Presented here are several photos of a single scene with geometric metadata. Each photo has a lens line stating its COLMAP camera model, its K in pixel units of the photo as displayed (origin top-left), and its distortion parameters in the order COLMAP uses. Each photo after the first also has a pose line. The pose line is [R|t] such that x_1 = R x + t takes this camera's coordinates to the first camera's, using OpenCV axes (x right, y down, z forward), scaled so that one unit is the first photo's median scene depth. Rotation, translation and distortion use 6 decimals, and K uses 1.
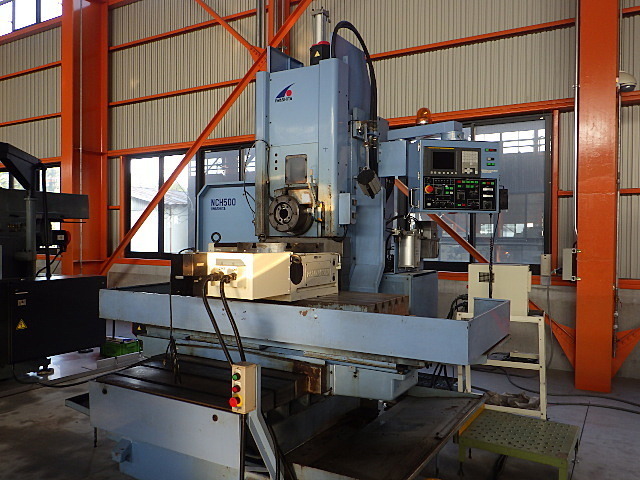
lens RADIAL K [[525.7, 0, 320.0], [0, 525.7, 240.0], [0, 0, 1]] dist [-0.006537, 0.005878]
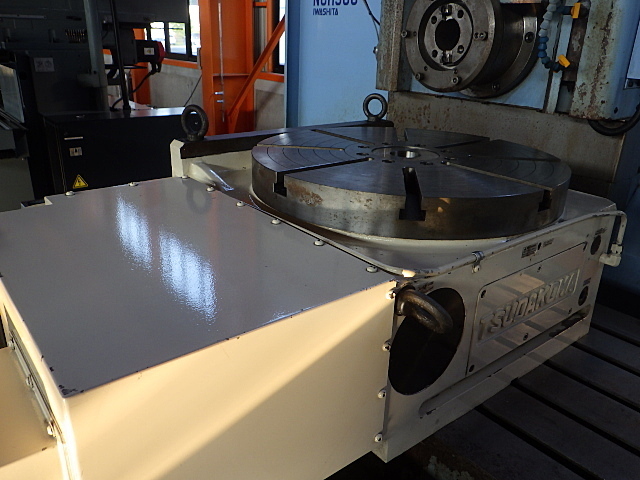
lens RADIAL K [[525.7, 0, 320.0], [0, 525.7, 240.0], [0, 0, 1]] dist [-0.006537, 0.005878]
pose [[0.935212, 0.150077, -0.320712, -0.016803], [-0.027073, 0.933393, 0.357833, -0.043042], [0.353053, -0.325967, 0.876983, 0.600160]]
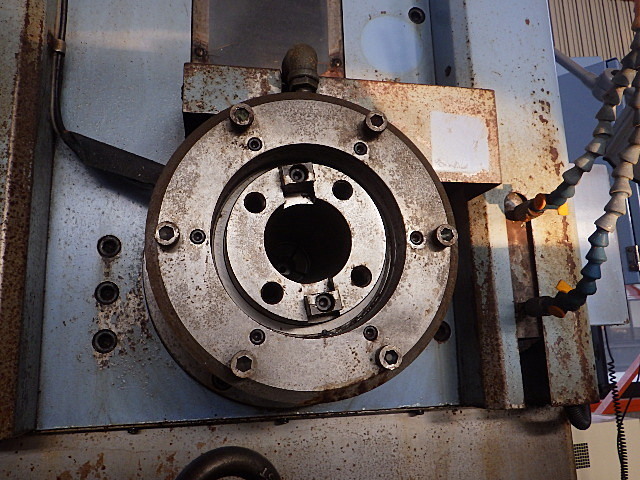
lens RADIAL K [[525.7, 0, 320.0], [0, 525.7, 240.0], [0, 0, 1]] dist [-0.006537, 0.005878]
pose [[0.736494, 0.103895, 0.668418, -0.139258], [0.045203, 0.978367, -0.201878, -0.024439], [-0.674933, 0.178896, 0.715865, 0.863217]]
